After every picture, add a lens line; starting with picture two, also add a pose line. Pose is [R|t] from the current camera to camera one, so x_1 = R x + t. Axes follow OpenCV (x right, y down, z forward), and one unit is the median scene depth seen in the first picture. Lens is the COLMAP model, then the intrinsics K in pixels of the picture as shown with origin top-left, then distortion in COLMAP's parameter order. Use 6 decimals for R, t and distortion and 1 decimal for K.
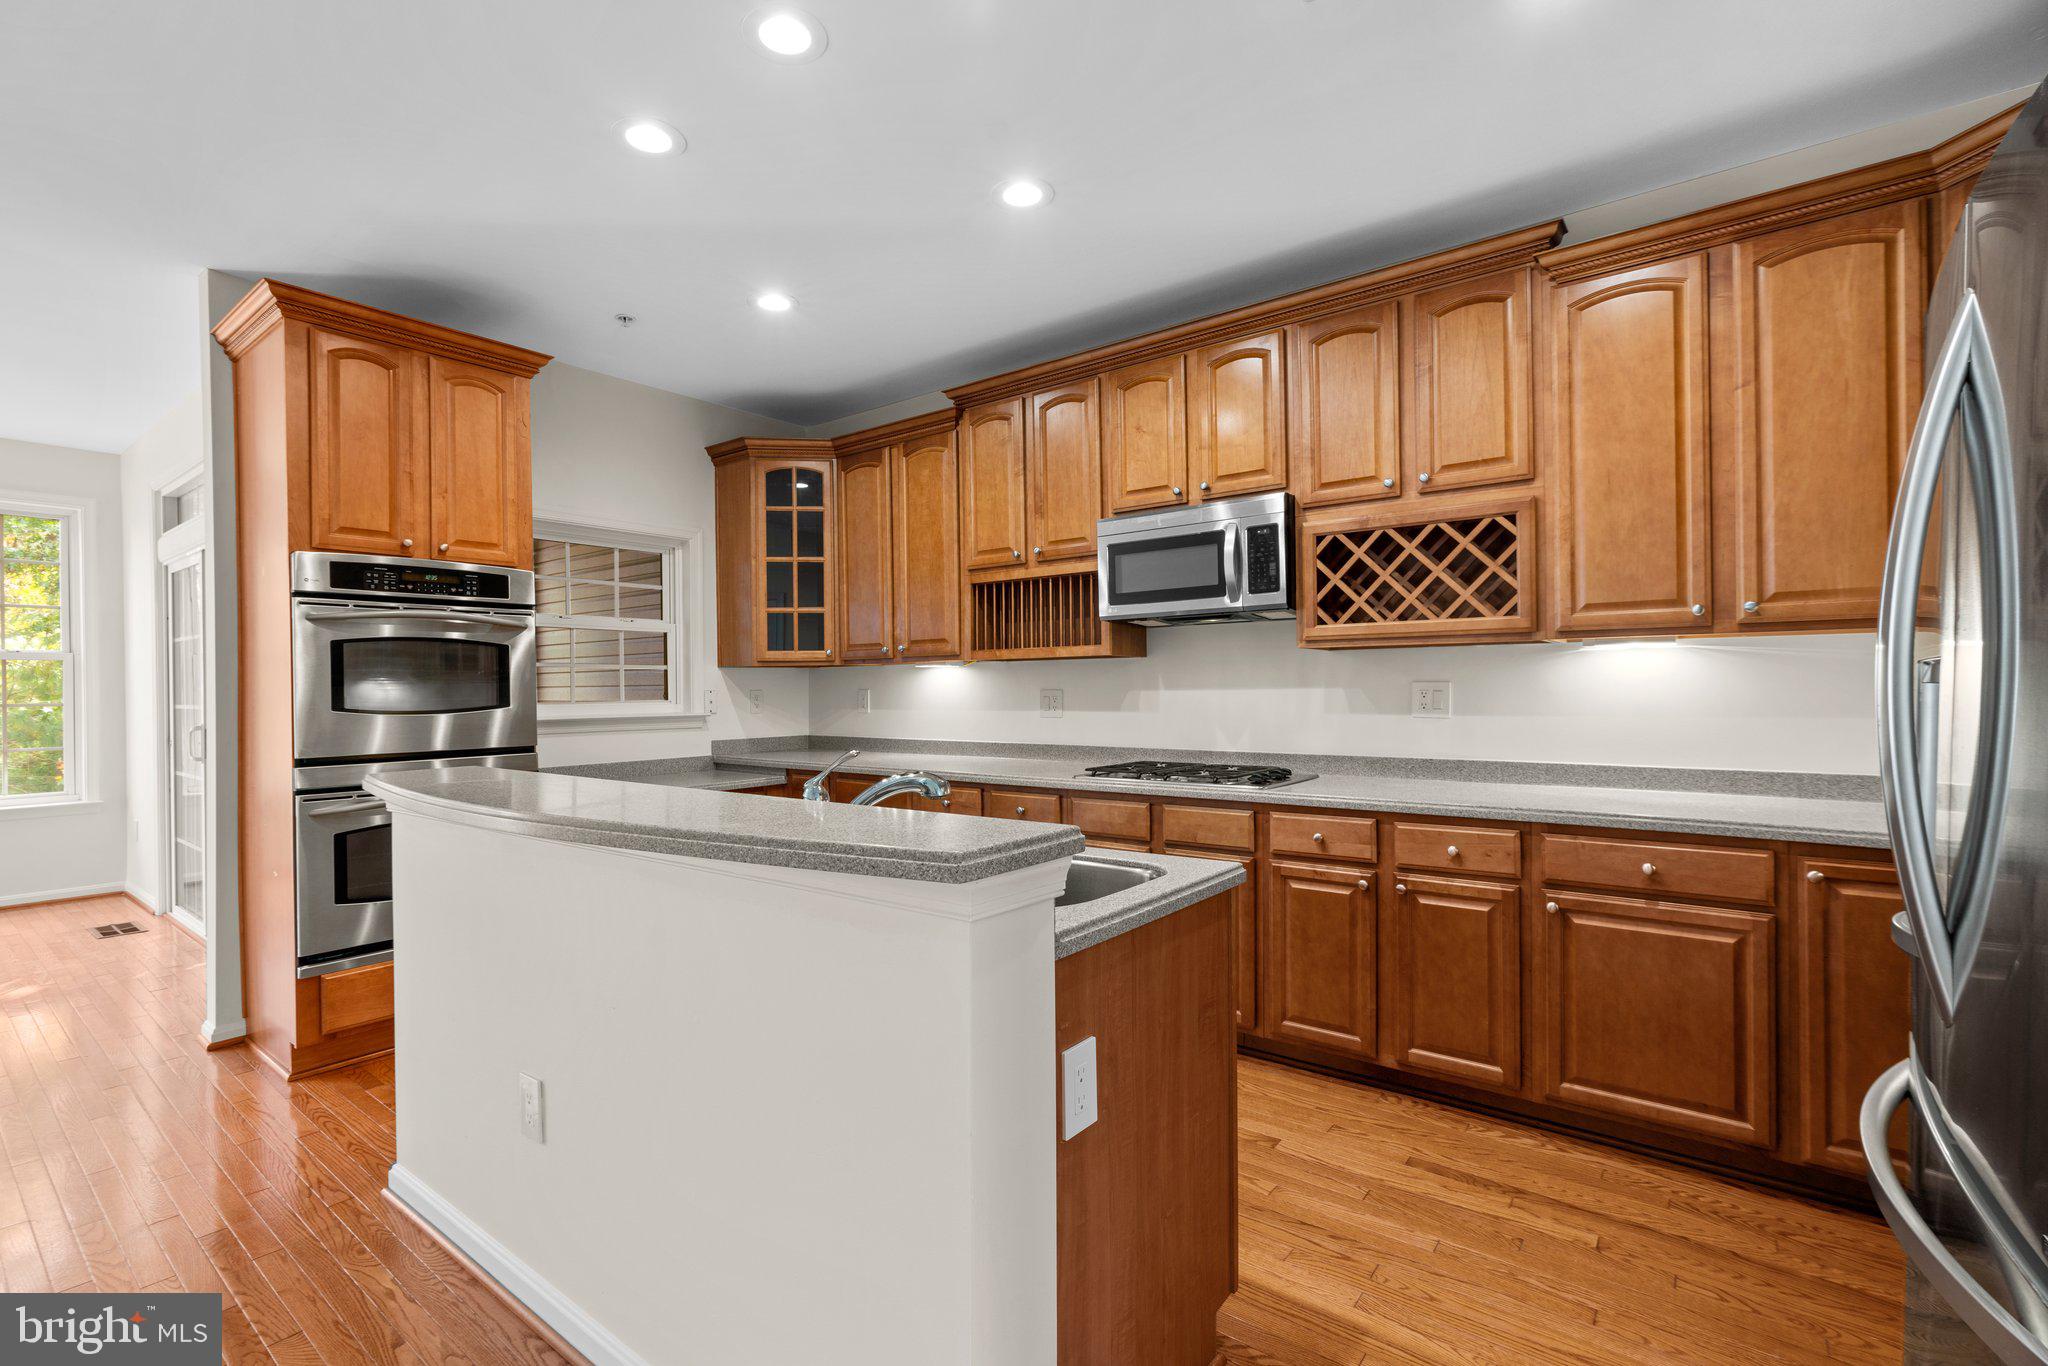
lens RADIAL K [[920.2, 0, 1029.6], [0, 920.2, 685.8], [0, 0, 1]] dist [-0.020076, 0.004405]
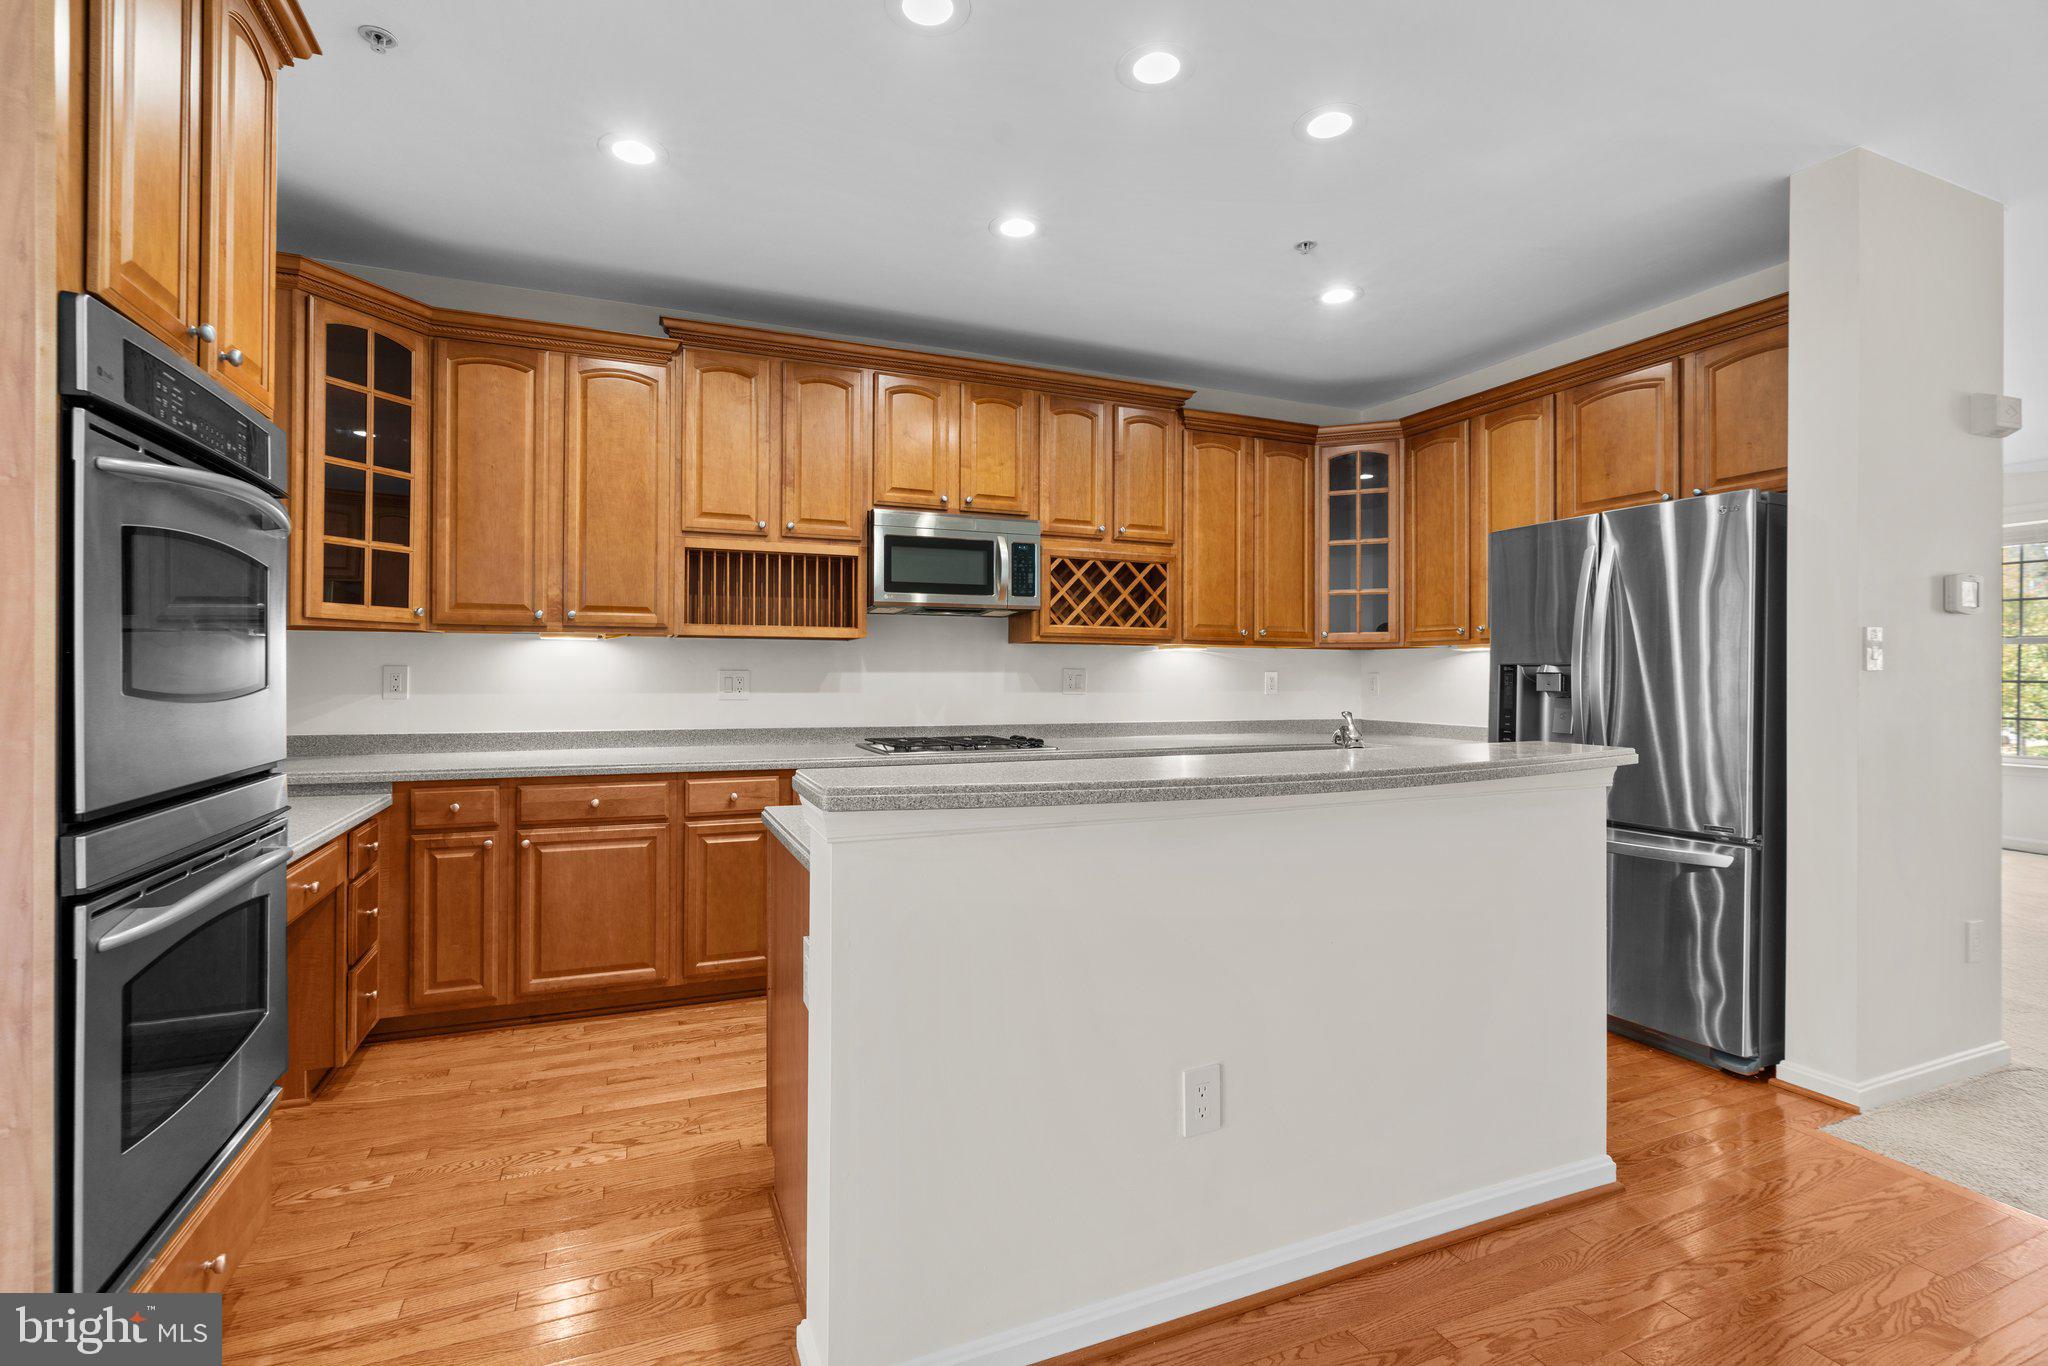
lens RADIAL K [[920.2, 0, 1011.3], [0, 920.2, 675.0], [0, 0, 1]] dist [-0.020076, 0.004405]
pose [[0.489277, 0.013469, 0.872025, -0.827116], [-0.008668, 0.999906, -0.010582, 0.020630], [-0.872086, -0.002381, 0.489348, 0.375219]]
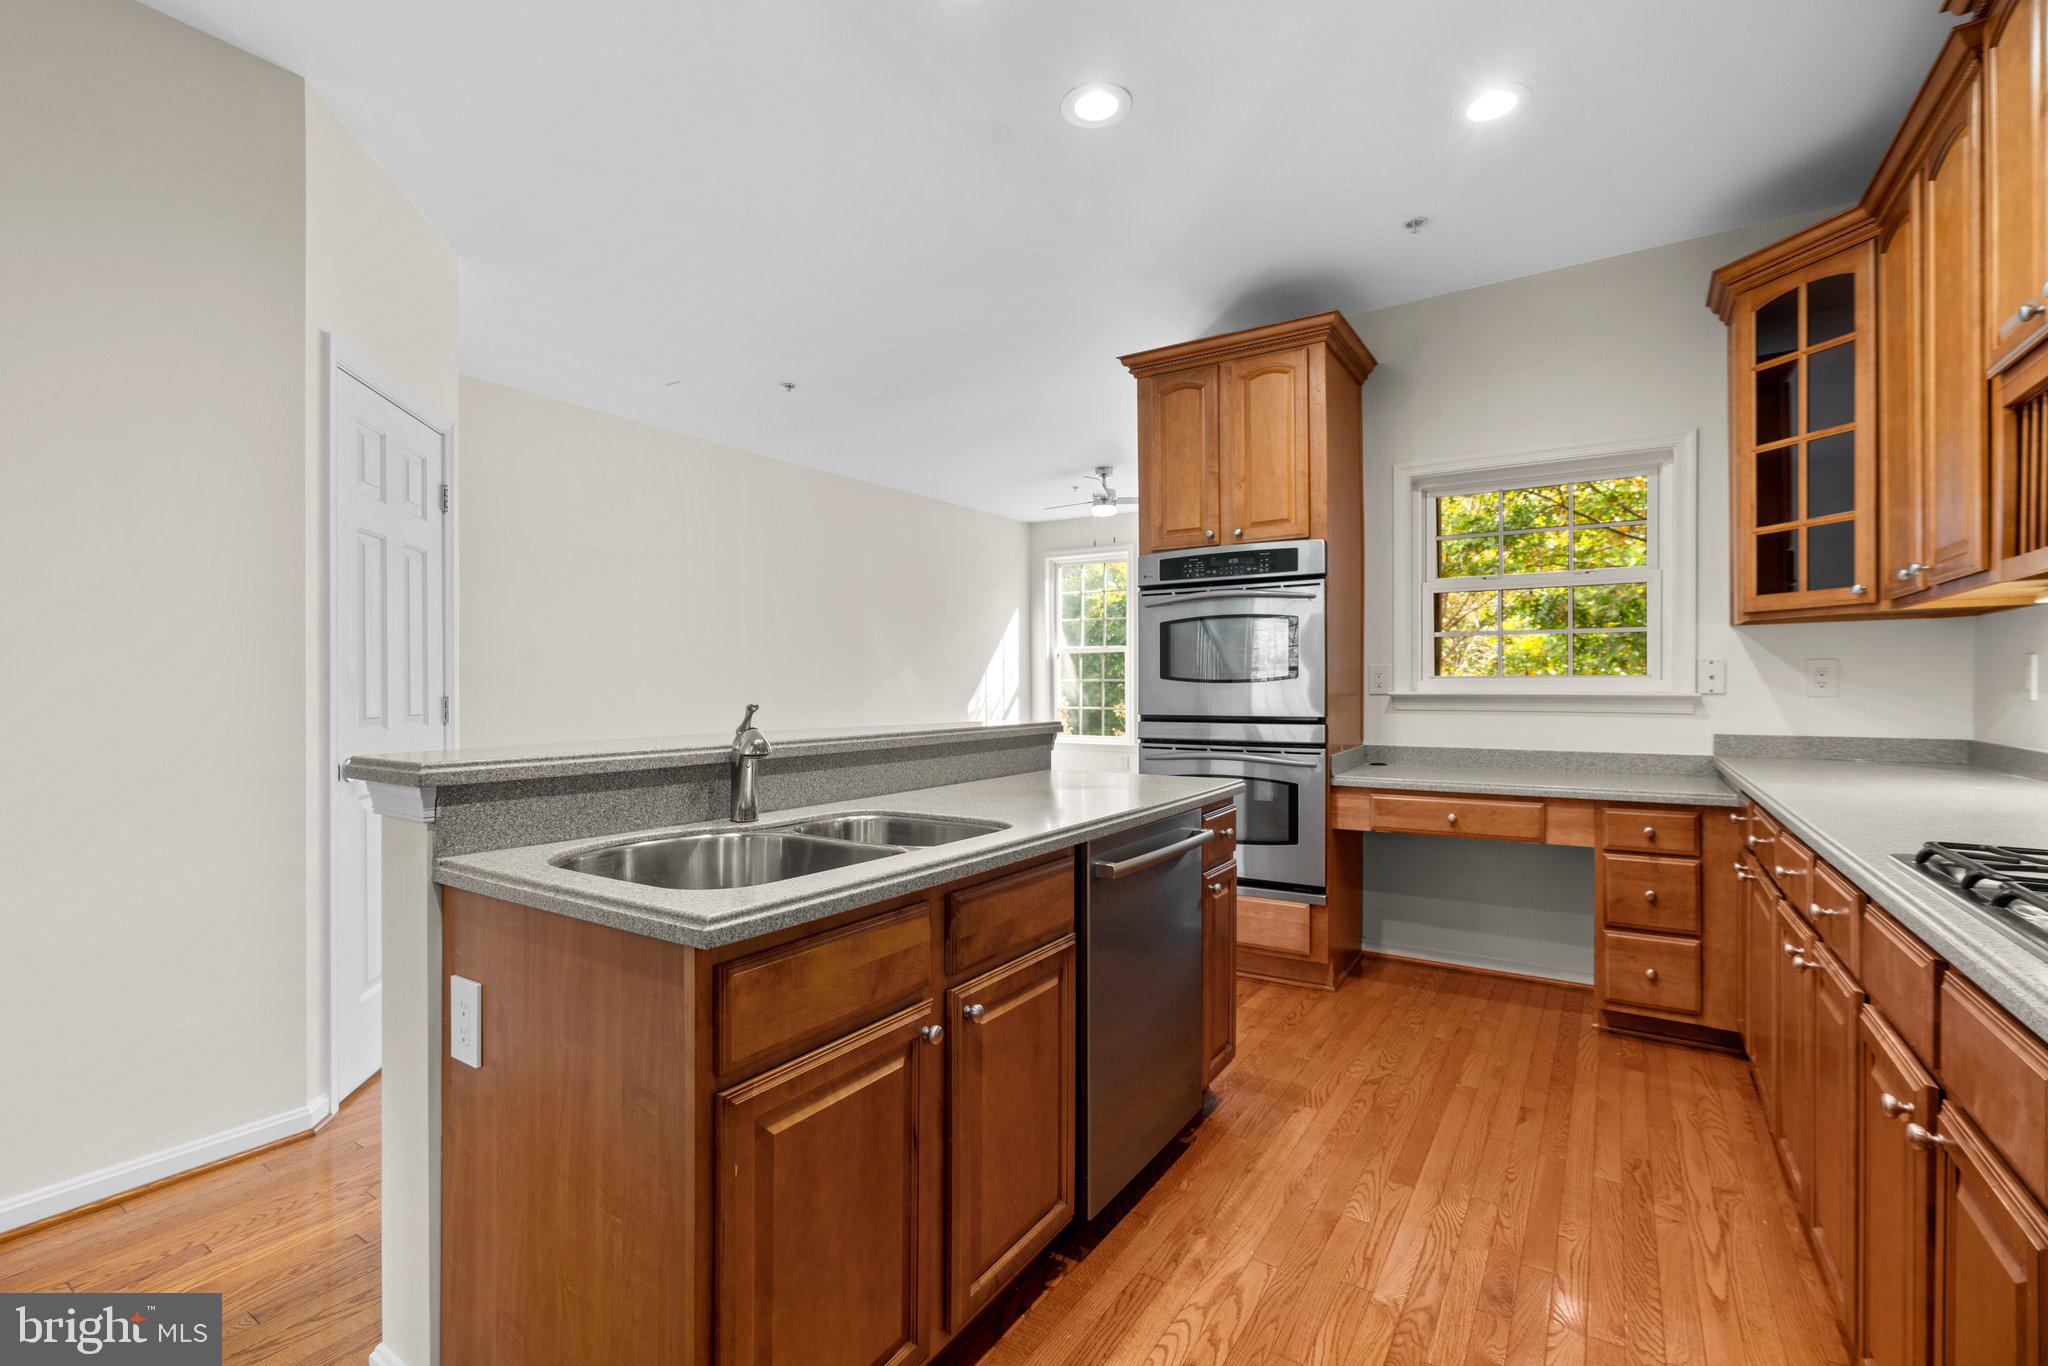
lens RADIAL K [[920.2, 0, 986.5], [0, 920.2, 694.5], [0, 0, 1]] dist [-0.020076, 0.004405]
pose [[0.043552, 0.020526, -0.998840, 0.434349], [0.003667, 0.999779, 0.020705, 0.019889], [0.999044, -0.004565, 0.043467, 0.608489]]
